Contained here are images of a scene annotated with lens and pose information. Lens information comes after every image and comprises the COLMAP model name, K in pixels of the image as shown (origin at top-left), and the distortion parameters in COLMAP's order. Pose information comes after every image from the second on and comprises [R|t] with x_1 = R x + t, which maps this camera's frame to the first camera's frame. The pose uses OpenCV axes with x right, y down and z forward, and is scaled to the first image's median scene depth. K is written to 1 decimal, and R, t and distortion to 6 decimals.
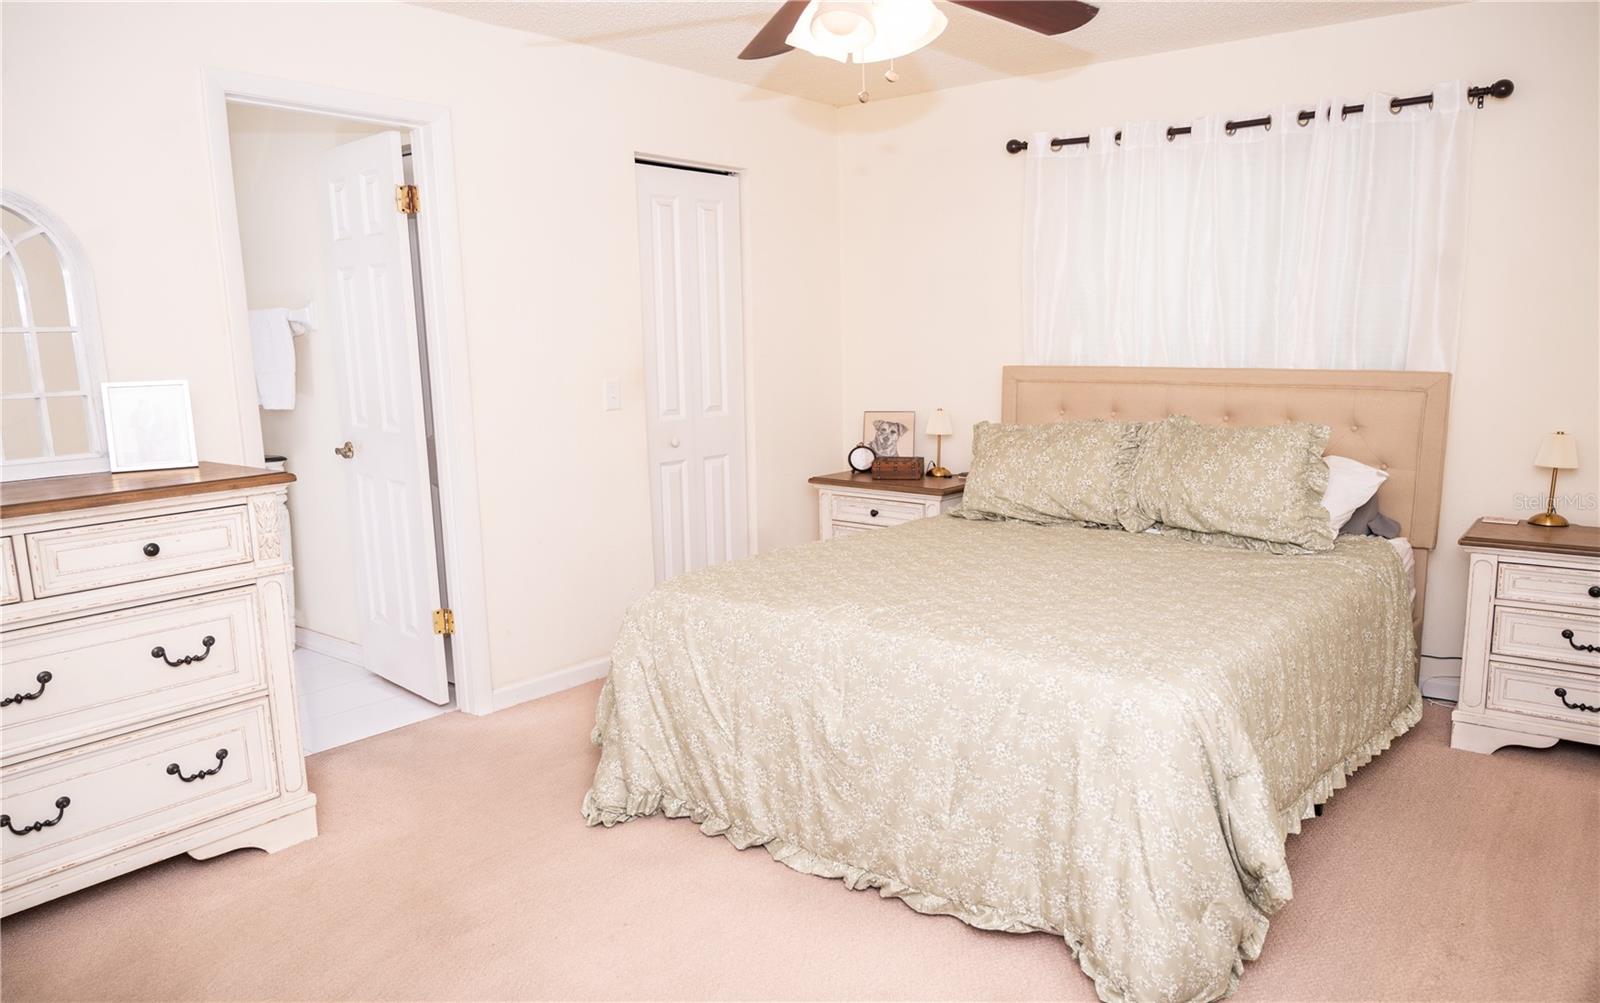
lens RADIAL K [[1160.4, 0, 800.0], [0, 1160.4, 501.5], [0, 0, 1]] dist [-0.012688, 0.002272]
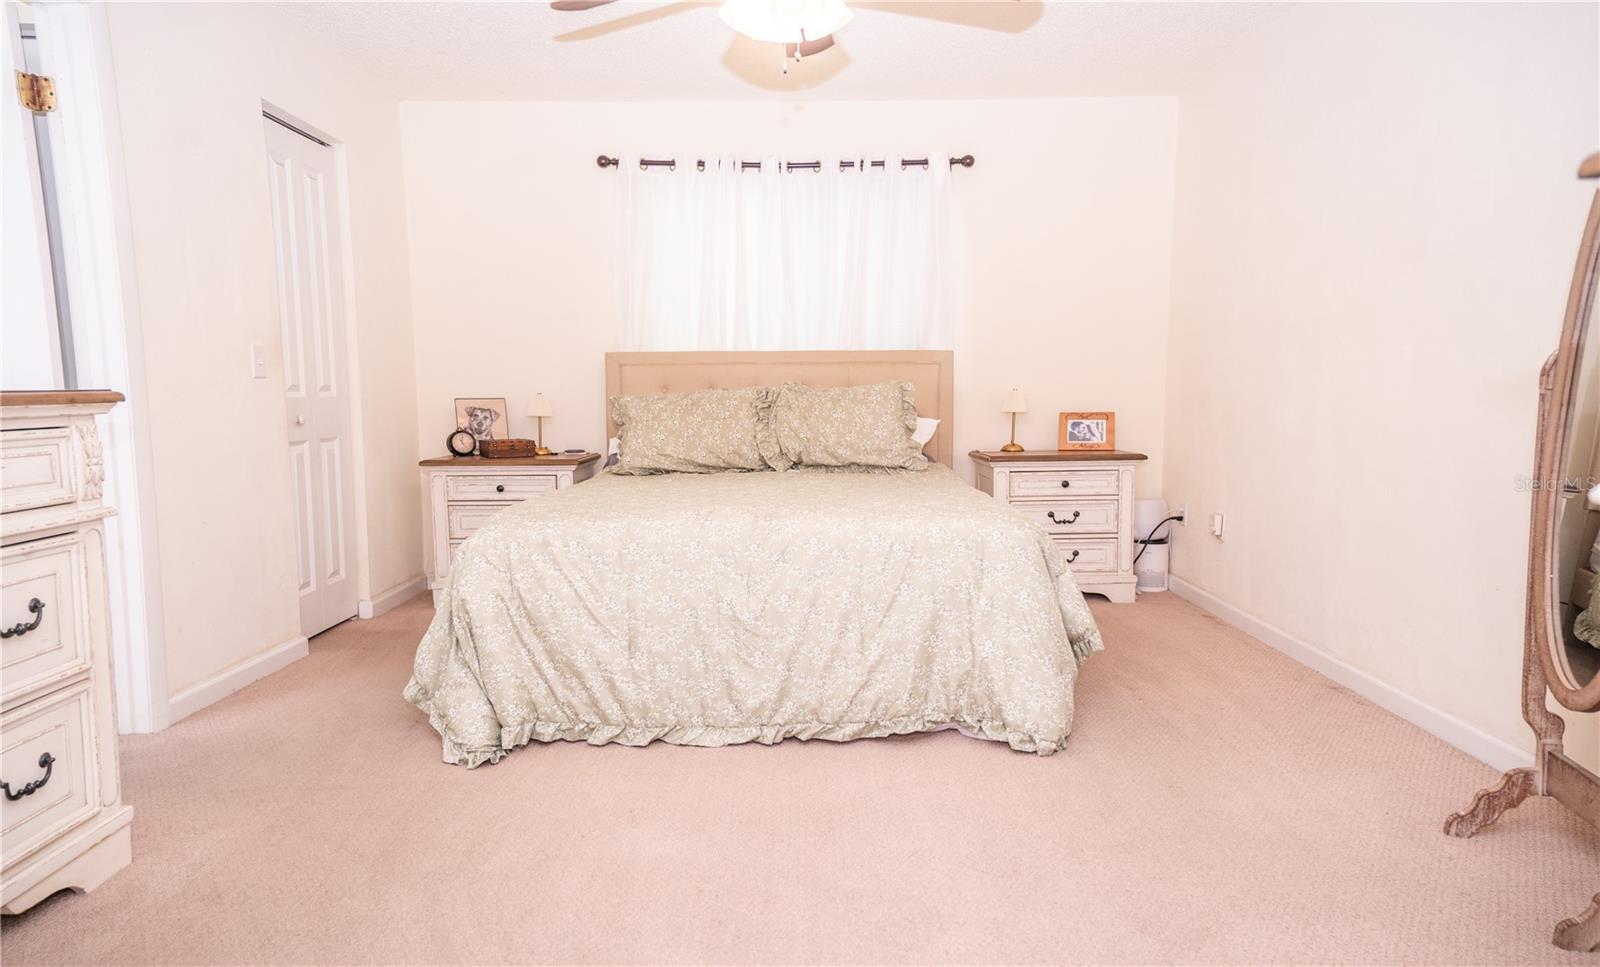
lens RADIAL K [[1084.4, 0, 800.0], [0, 1084.4, 483.5], [0, 0, 1]] dist [0.060233, 0.001658]
pose [[0.761835, -0.044278, 0.646256, -0.485556], [0.094685, 0.994557, -0.043477, 0.097893], [-0.640814, 0.094313, 0.761881, 0.100810]]
